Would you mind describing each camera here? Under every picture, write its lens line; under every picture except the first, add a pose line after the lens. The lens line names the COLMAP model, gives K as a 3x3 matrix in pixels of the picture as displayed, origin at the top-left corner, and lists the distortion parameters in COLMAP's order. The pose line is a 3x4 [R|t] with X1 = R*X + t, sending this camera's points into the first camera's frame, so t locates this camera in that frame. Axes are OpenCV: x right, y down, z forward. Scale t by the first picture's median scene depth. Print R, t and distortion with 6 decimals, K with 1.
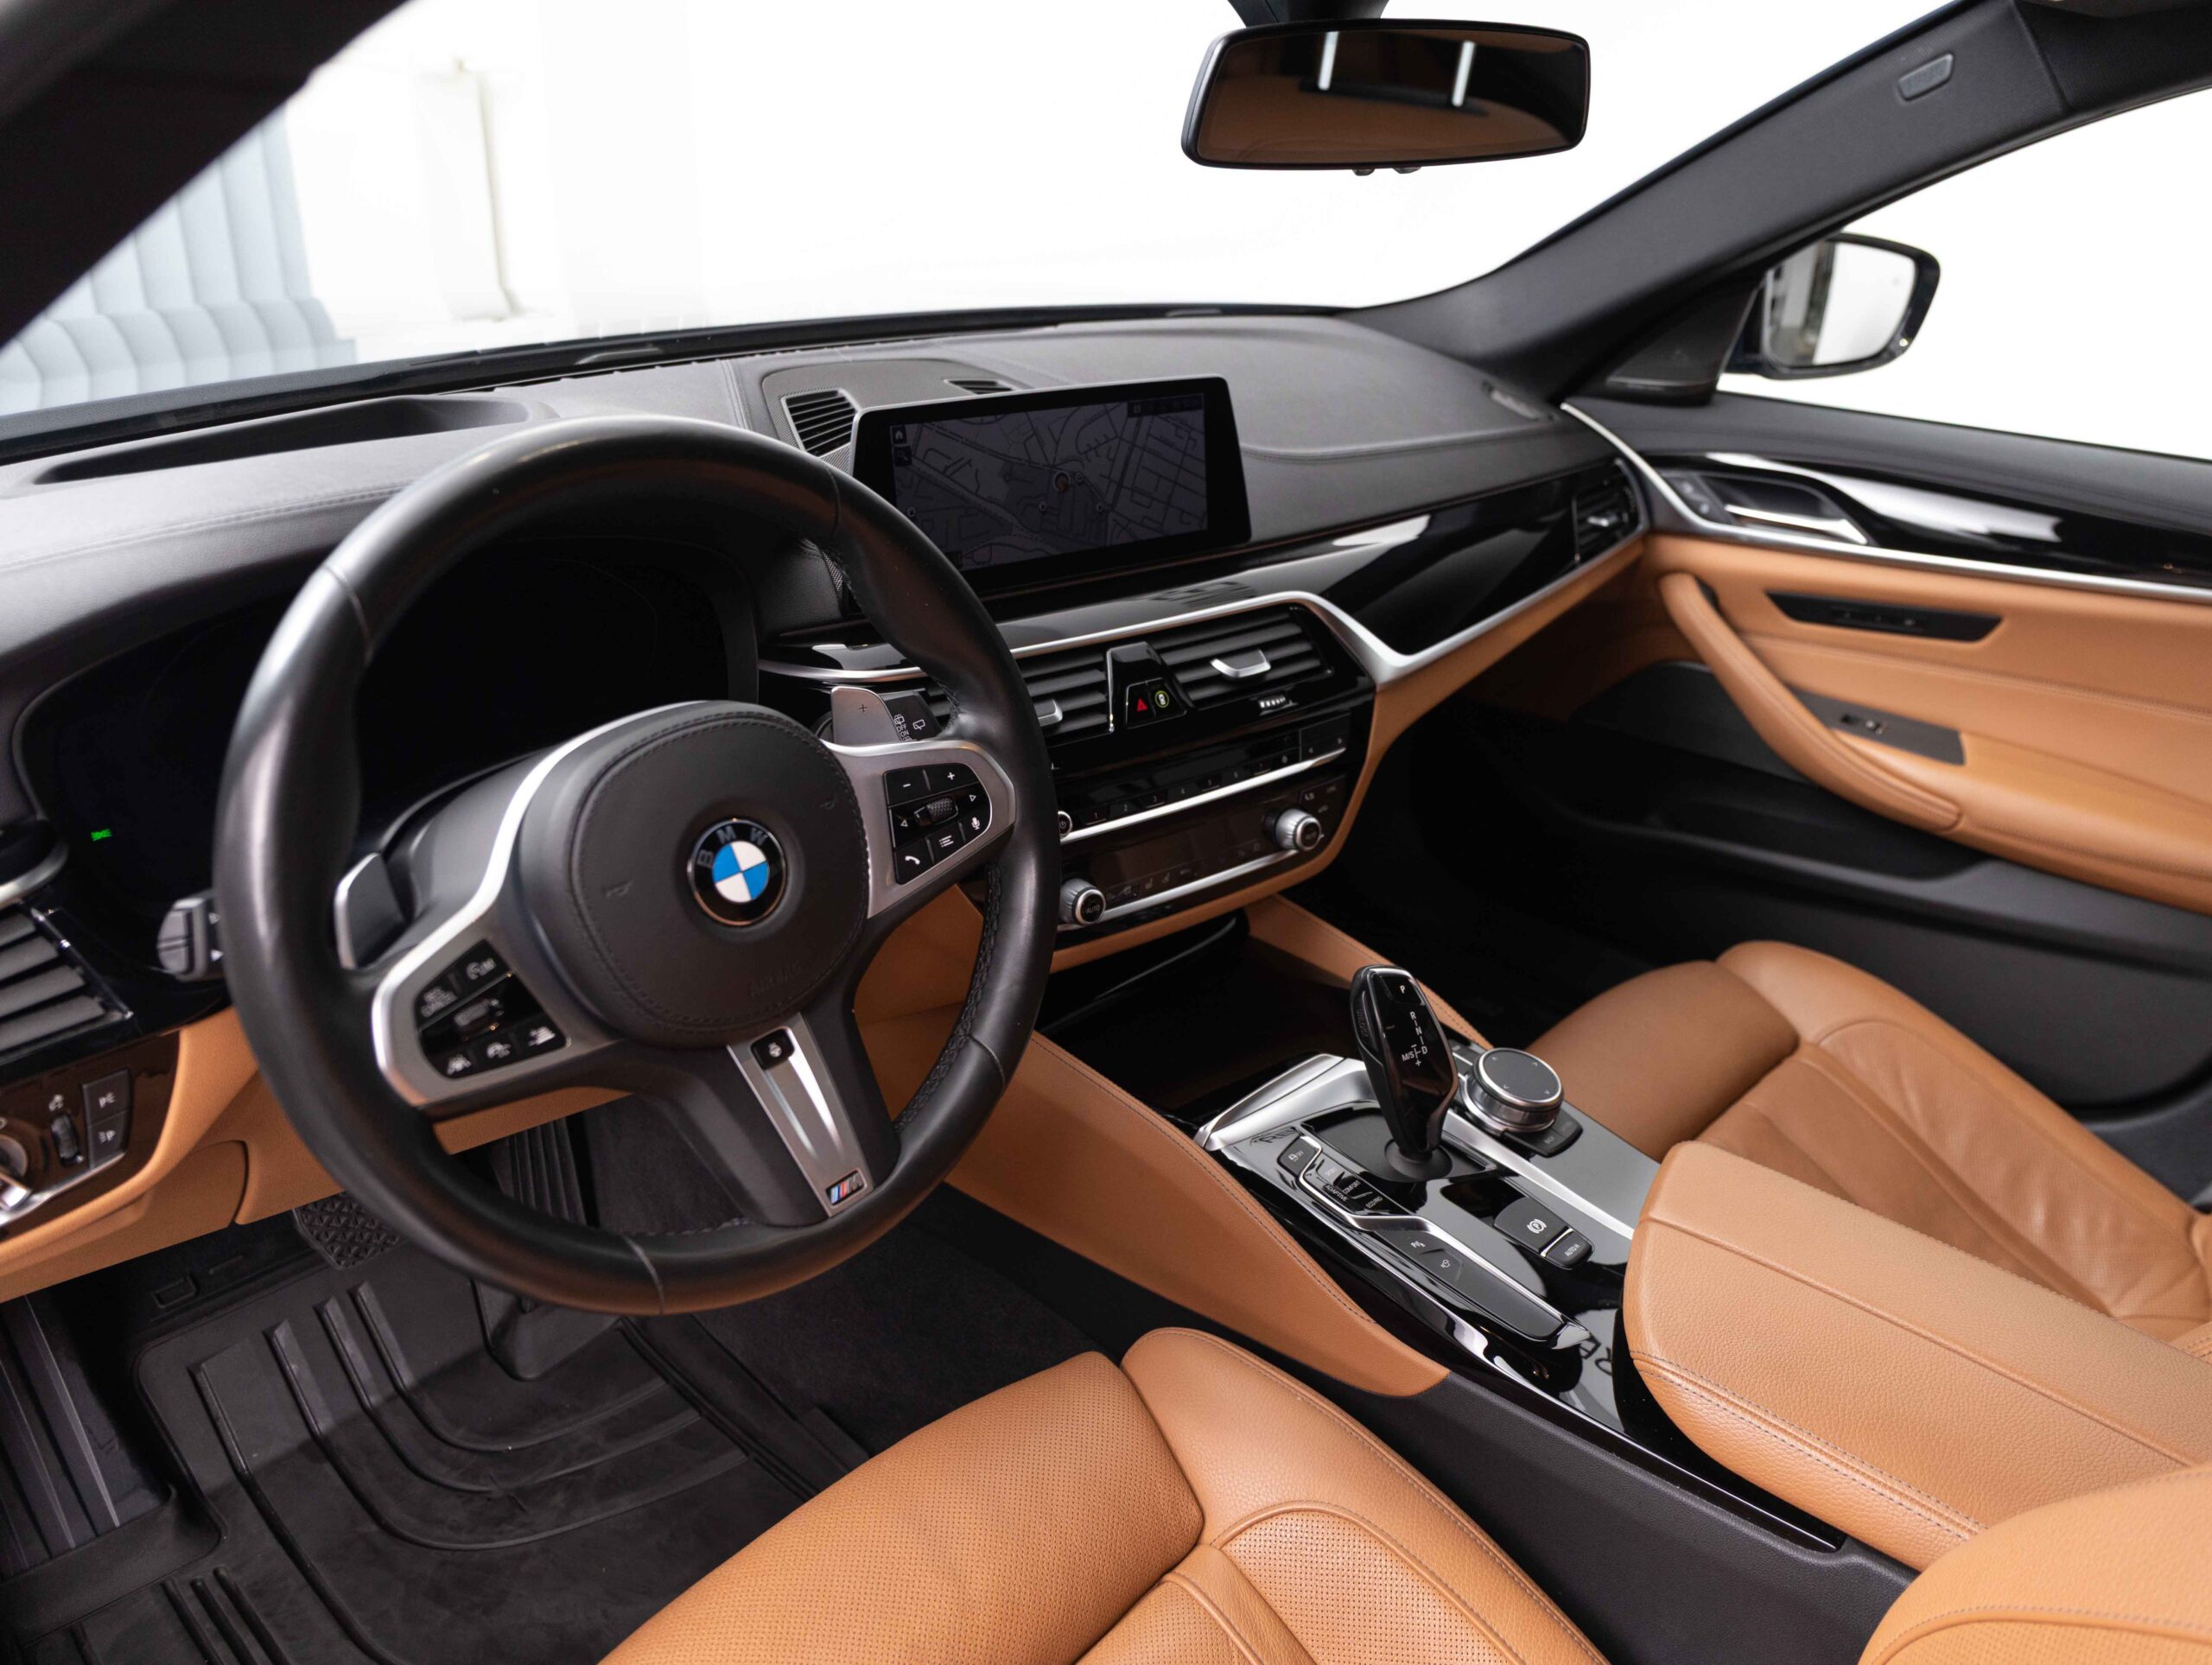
lens RADIAL K [[1597.4, 0, 1106.0], [0, 1597.4, 832.5], [0, 0, 1]] dist [-0.004649, -0.000262]
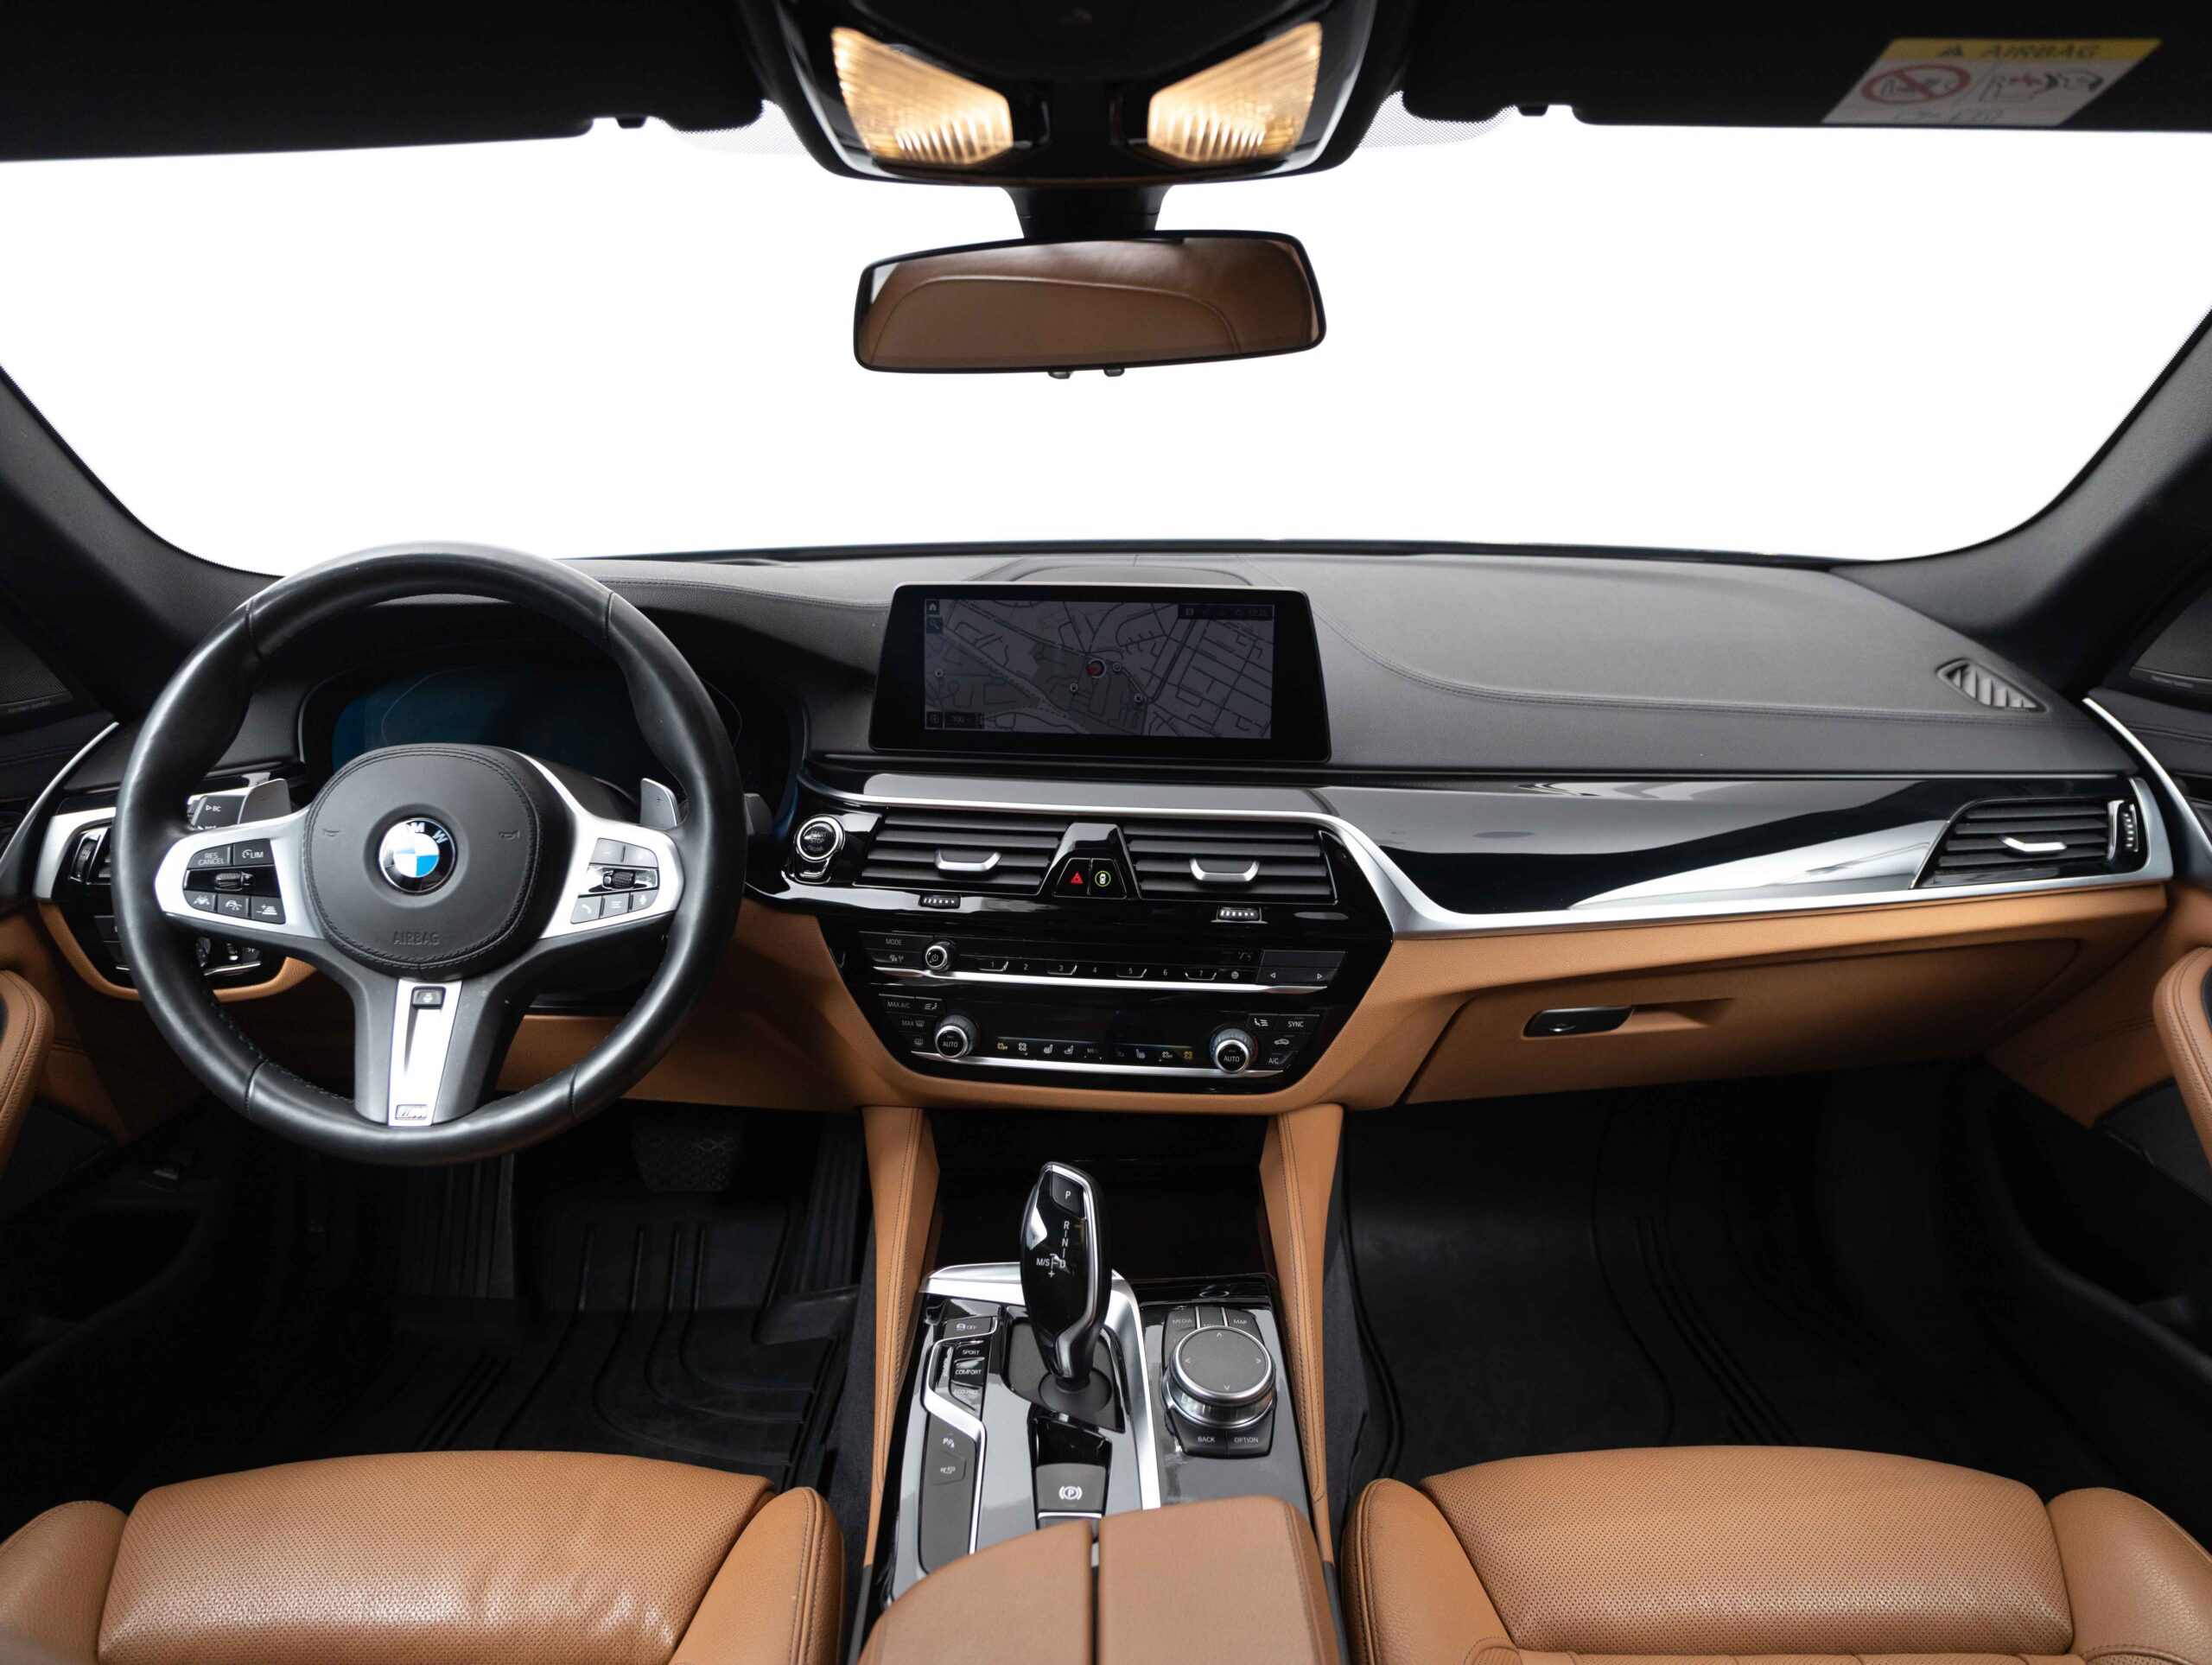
lens RADIAL K [[1597.4, 0, 1106.0], [0, 1597.4, 832.5], [0, 0, 1]] dist [-0.004649, -0.000262]
pose [[0.693183, 0.167913, -0.700929, 0.717105], [-0.280754, 0.958578, -0.048016, -0.060031], [0.663833, 0.230073, 0.711613, 0.247973]]
